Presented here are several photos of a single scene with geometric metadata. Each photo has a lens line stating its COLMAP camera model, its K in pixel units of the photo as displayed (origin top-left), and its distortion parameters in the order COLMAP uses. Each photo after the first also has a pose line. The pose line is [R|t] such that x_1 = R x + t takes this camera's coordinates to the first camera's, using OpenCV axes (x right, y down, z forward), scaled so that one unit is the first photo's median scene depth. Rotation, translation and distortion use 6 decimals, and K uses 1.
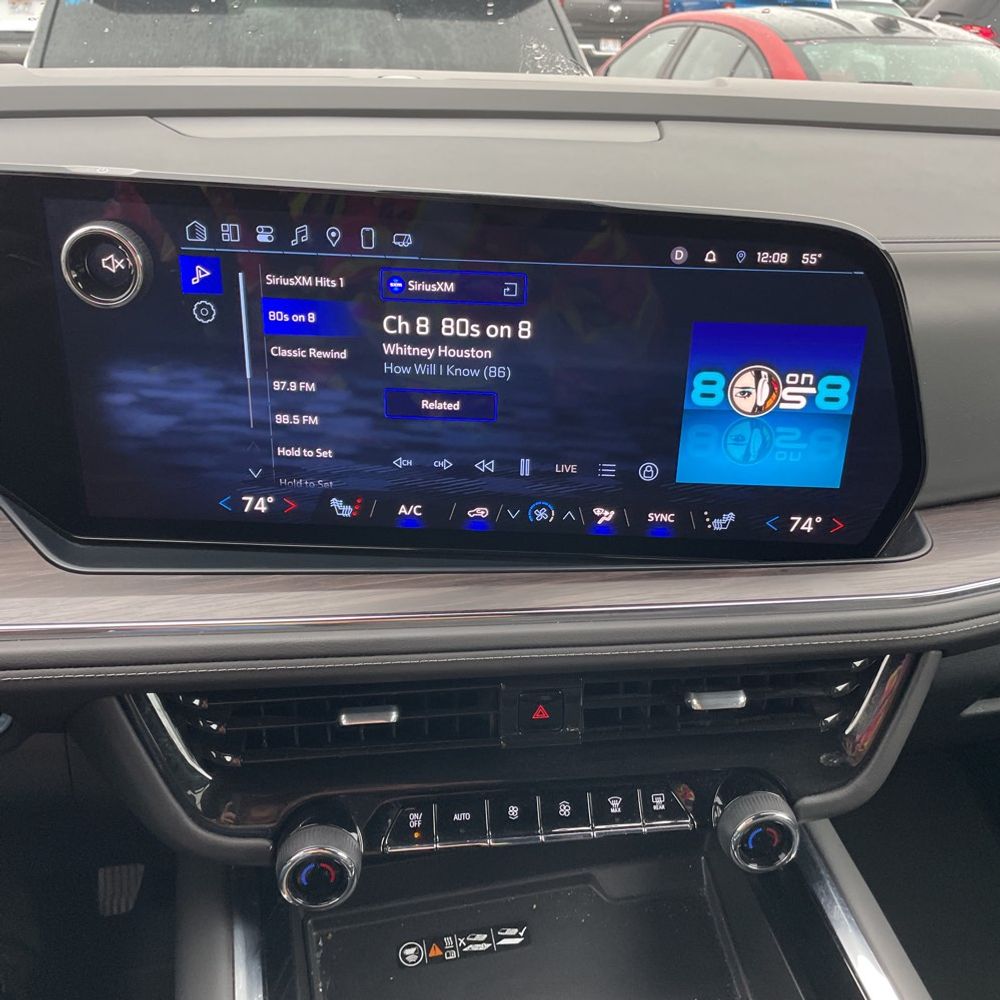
lens RADIAL K [[995.0, 0, 514.7], [0, 995.0, 500.3], [0, 0, 1]] dist [0.097051, -0.119917]
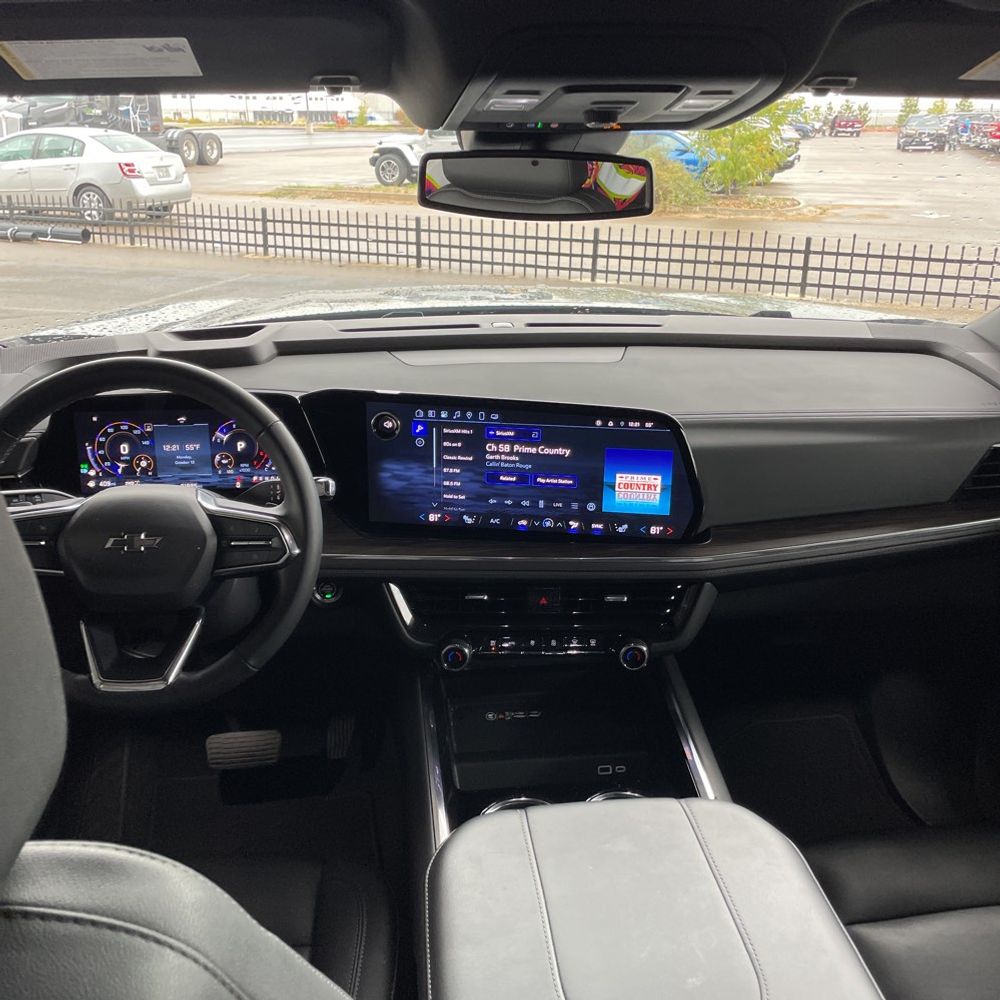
lens RADIAL K [[1019.4, 0, 479.6], [0, 1019.4, 481.3], [0, 0, 1]] dist [0.103943, -0.157265]
pose [[0.988946, 0.015502, -0.147464, 0.234339], [-0.032349, 0.993120, -0.112541, 0.203322], [0.144705, 0.116067, 0.982644, -1.539098]]
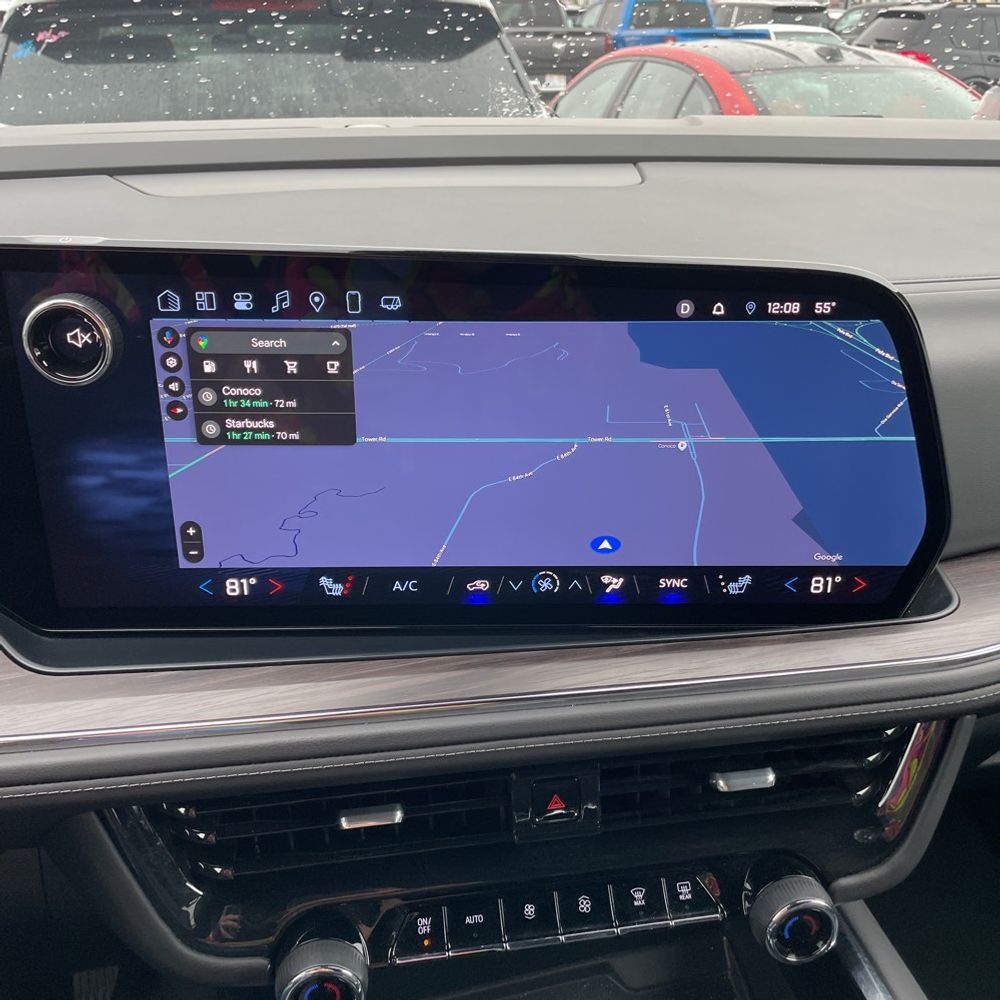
lens RADIAL K [[996.3, 0, 500.0], [0, 996.3, 500.0], [0, 0, 1]] dist [0.092161, -0.120879]
pose [[0.998958, -0.038284, 0.024847, -0.037364], [0.039028, 0.998782, -0.030174, -0.039872], [-0.023662, 0.031112, 0.999236, 0.063103]]
